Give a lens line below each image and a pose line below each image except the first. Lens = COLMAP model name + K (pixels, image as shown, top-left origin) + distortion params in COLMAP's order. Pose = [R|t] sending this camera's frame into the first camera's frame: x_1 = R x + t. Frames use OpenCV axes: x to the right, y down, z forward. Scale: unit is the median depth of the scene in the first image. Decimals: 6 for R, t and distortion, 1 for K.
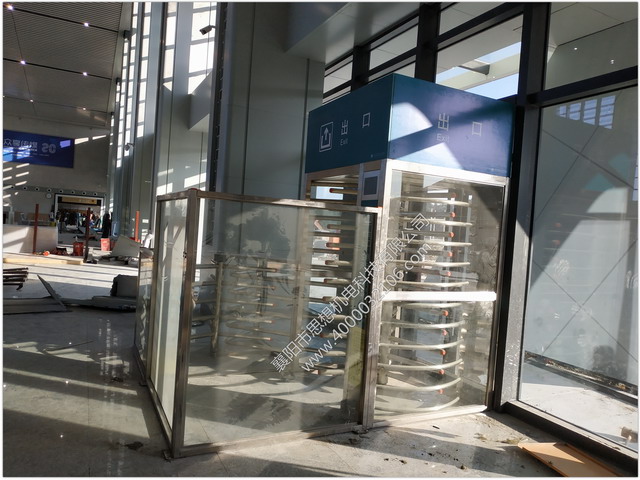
lens RADIAL K [[476.0, 0, 320.0], [0, 476.0, 240.0], [0, 0, 1]] dist [0.002503, 0.003729]
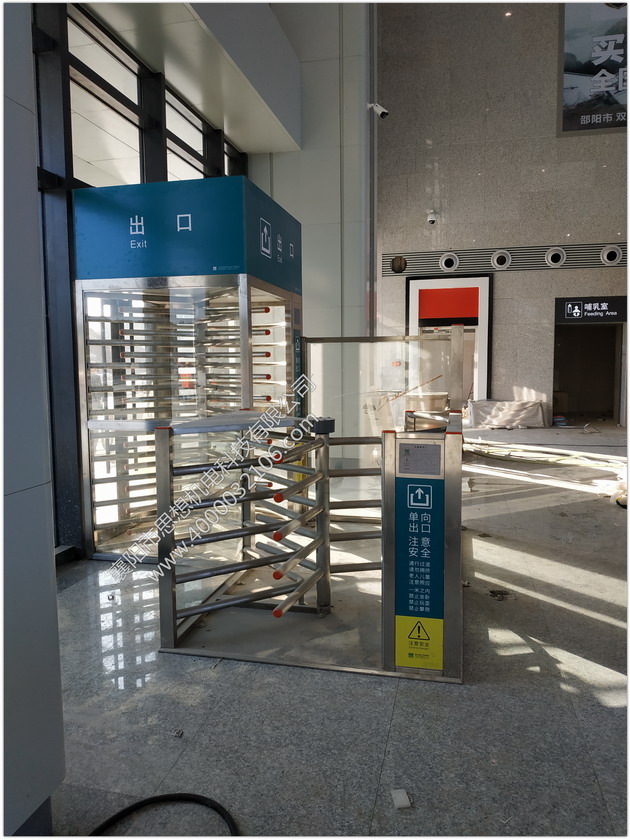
lens RADIAL K [[630.2, 0, 313.8], [0, 630.2, 408.4], [0, 0, 1]] dist [-0.011696, -0.002011]
pose [[-0.771998, -0.113041, 0.625492, -0.683129], [-0.036311, 0.990295, 0.134154, -0.078659], [-0.634587, 0.080855, -0.768610, 1.664811]]
